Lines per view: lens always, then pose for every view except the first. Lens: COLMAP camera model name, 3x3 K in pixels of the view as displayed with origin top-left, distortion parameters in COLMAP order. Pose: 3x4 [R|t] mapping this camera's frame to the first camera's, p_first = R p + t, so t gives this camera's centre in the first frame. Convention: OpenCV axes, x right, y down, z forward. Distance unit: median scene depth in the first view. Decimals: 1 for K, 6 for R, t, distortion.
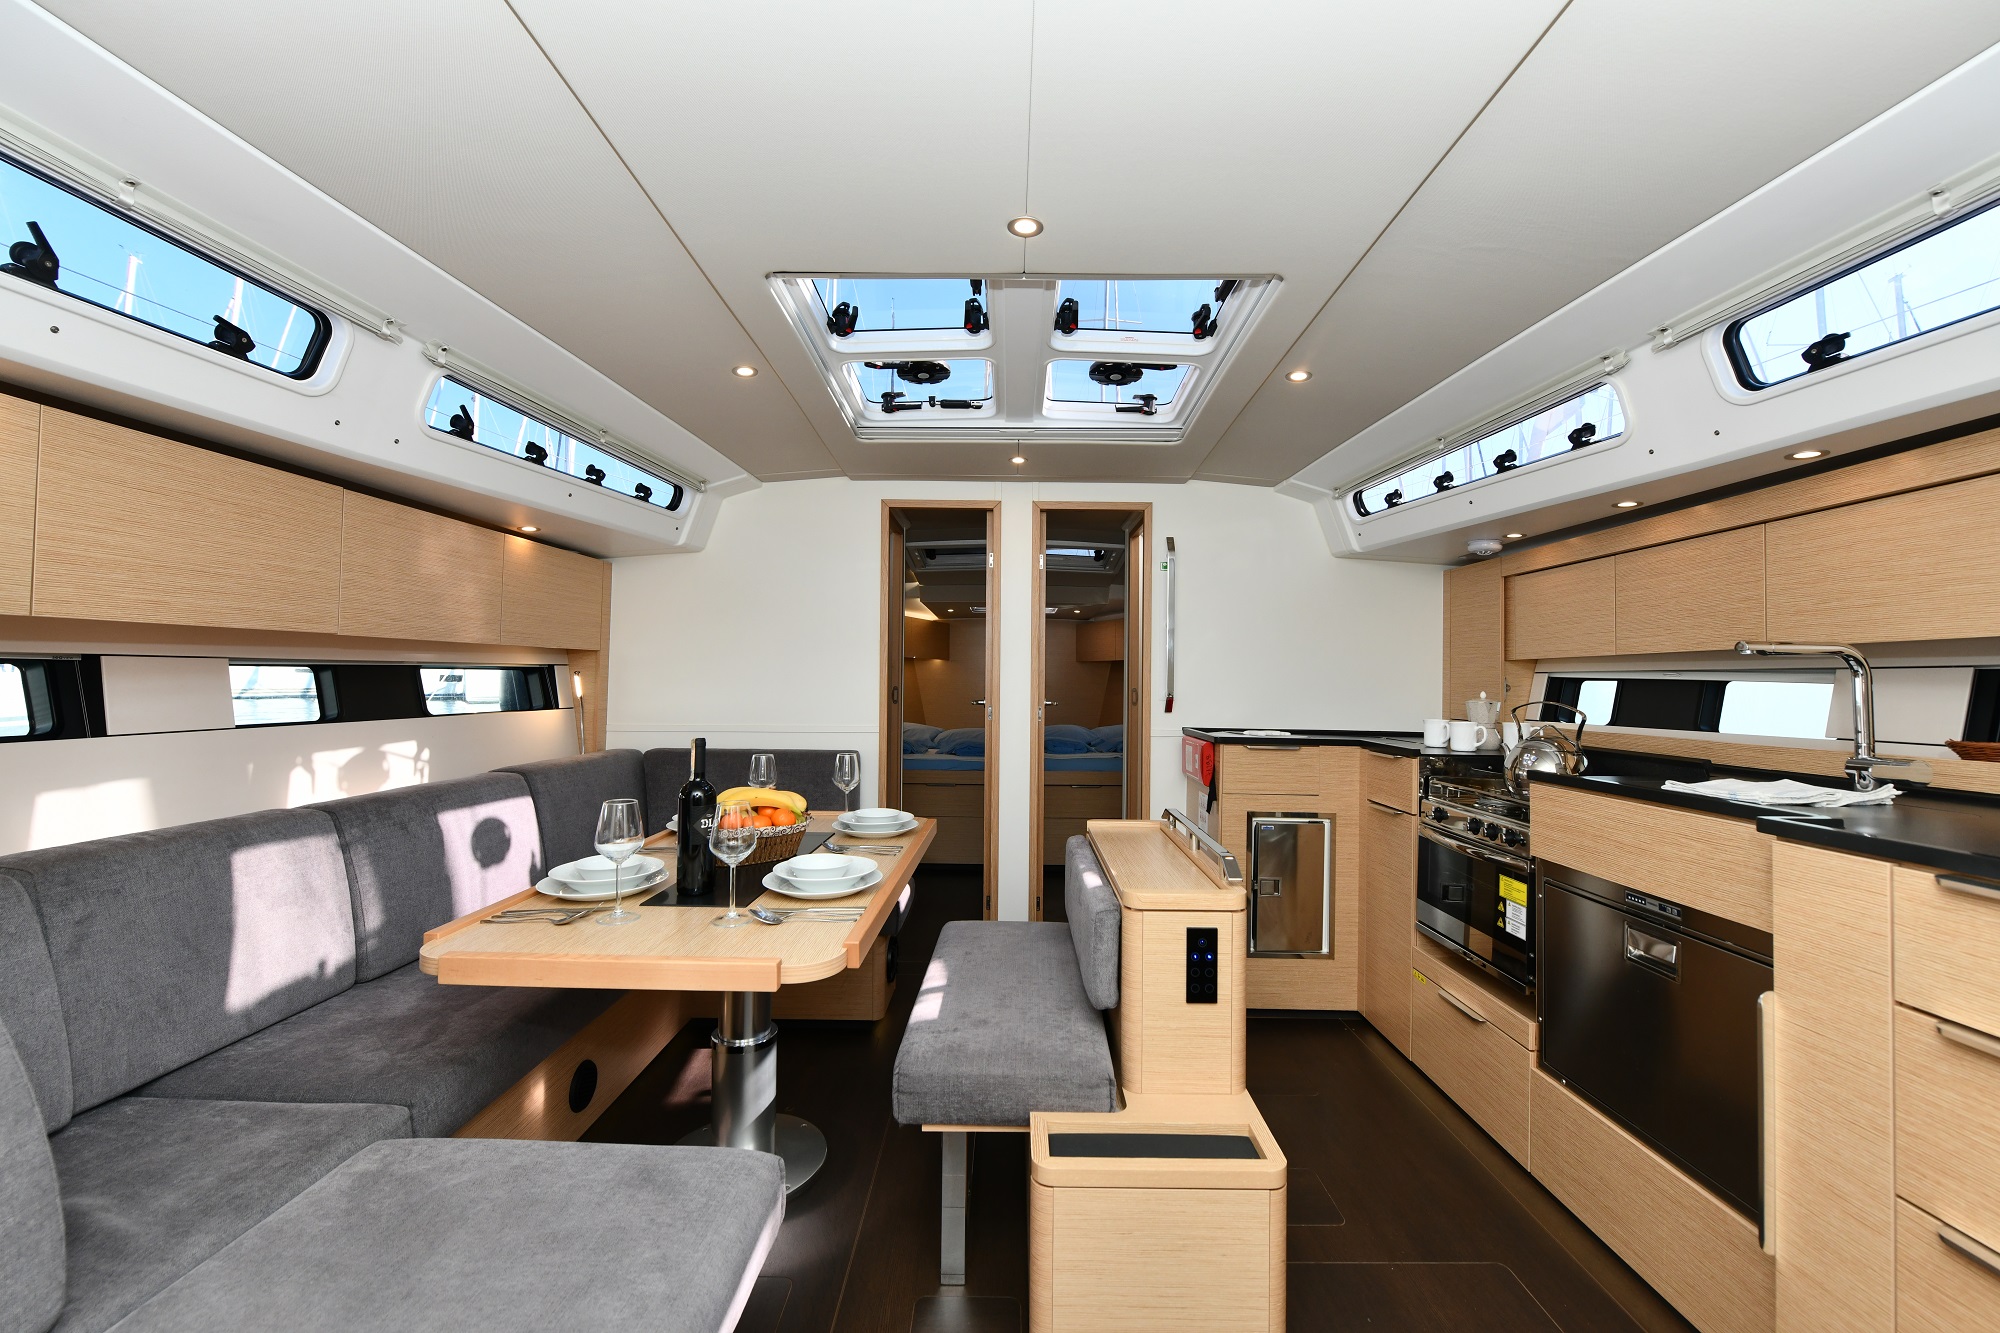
lens RADIAL K [[791.0, 0, 1005.3], [0, 791.0, 667.1], [0, 0, 1]] dist [-0.011820, 0.000282]
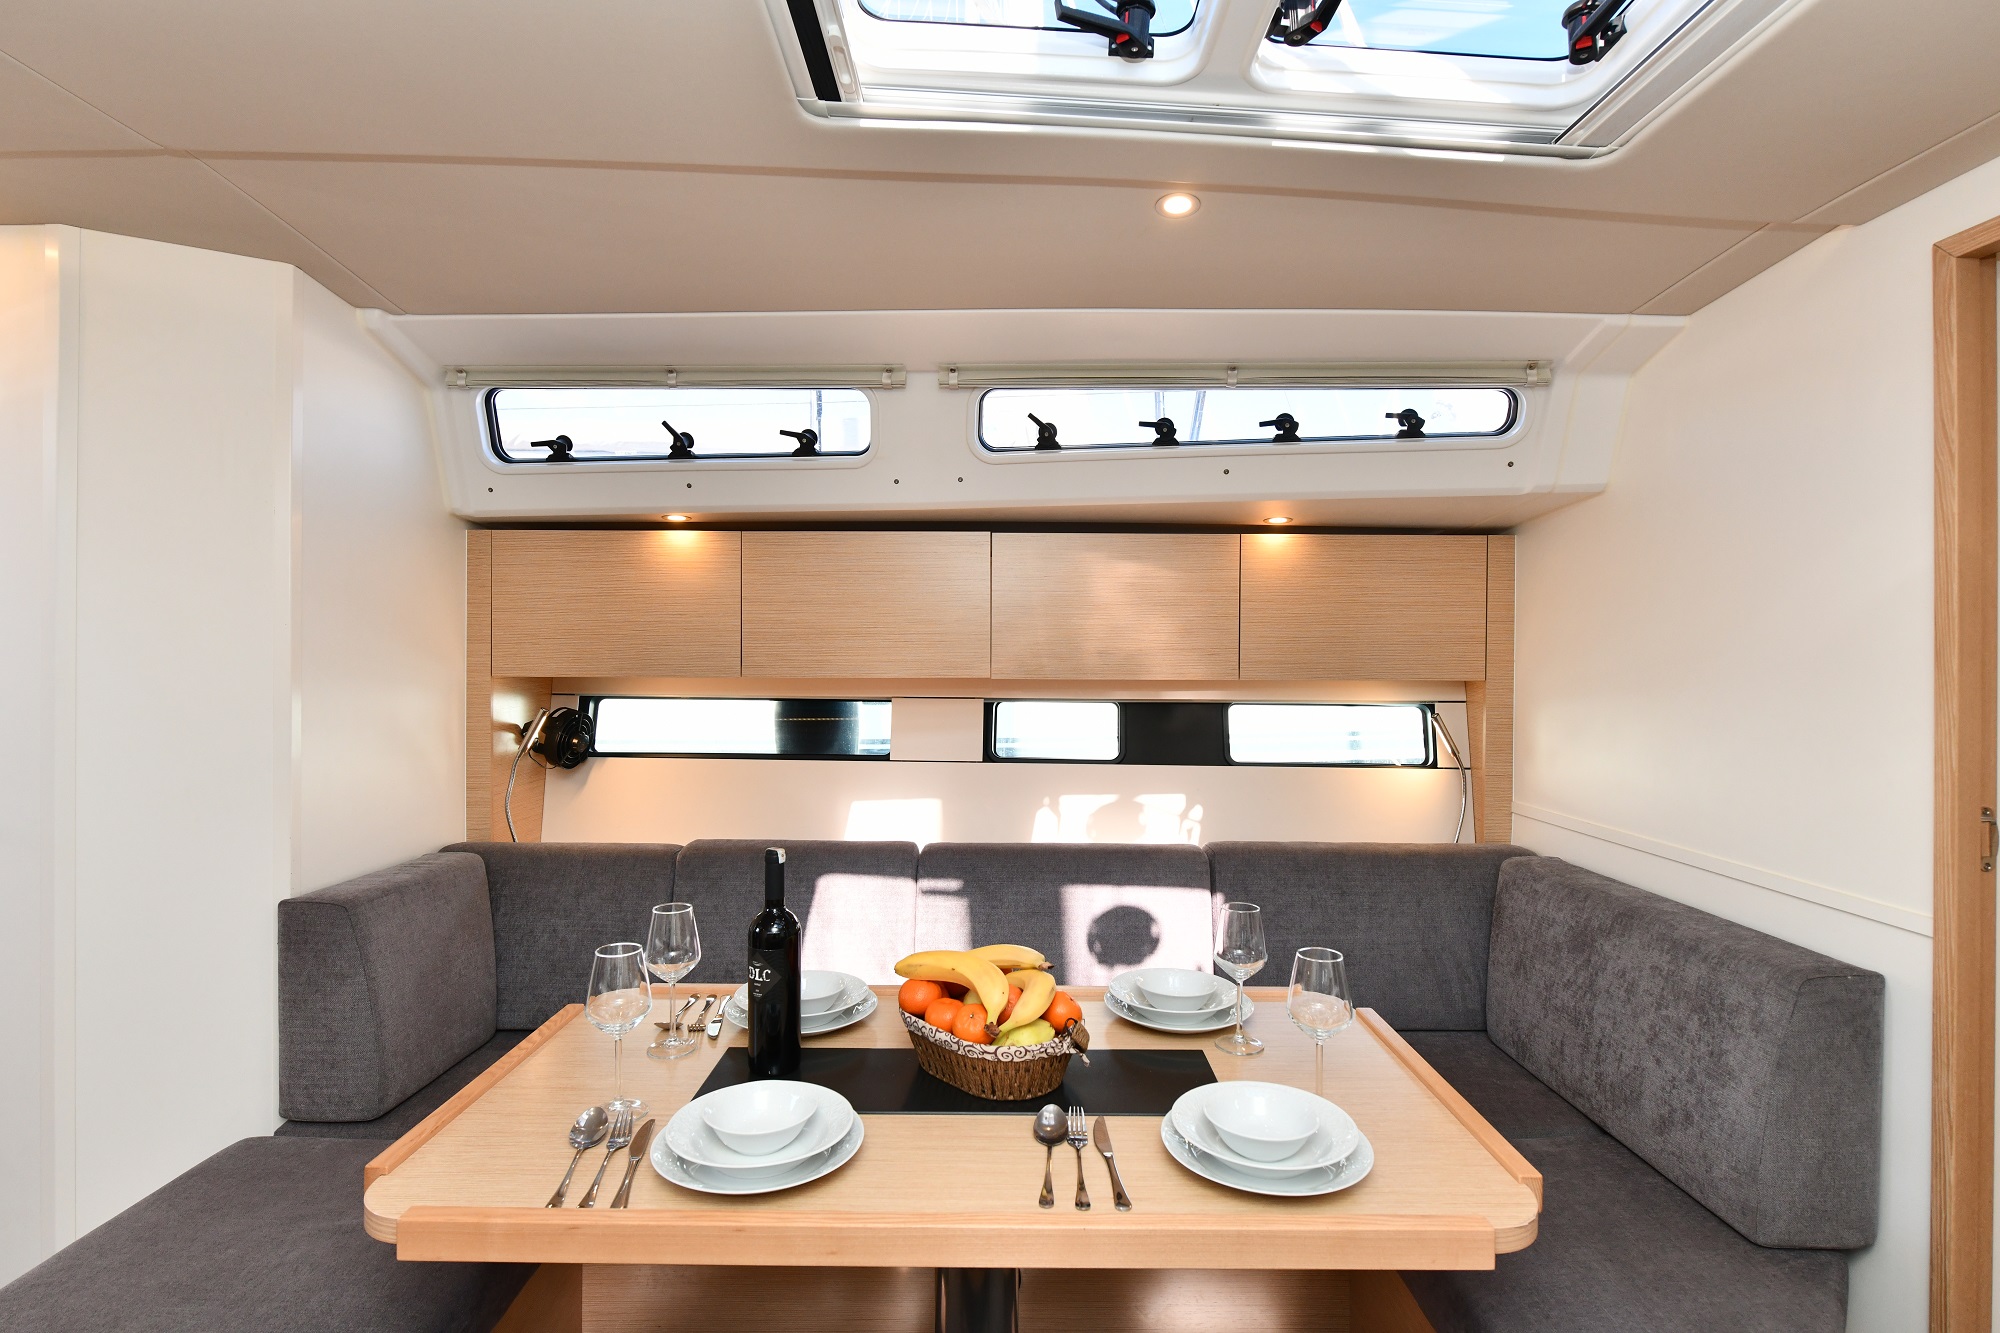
lens RADIAL K [[995.9, 0, 1013.9], [0, 995.9, 639.3], [0, 0, 1]] dist [-0.032361, 0.002565]
pose [[0.018535, -0.028345, -0.999426, 0.358534], [0.007026, 0.999577, -0.028219, -0.049773], [0.999804, -0.006499, 0.018726, 0.875951]]
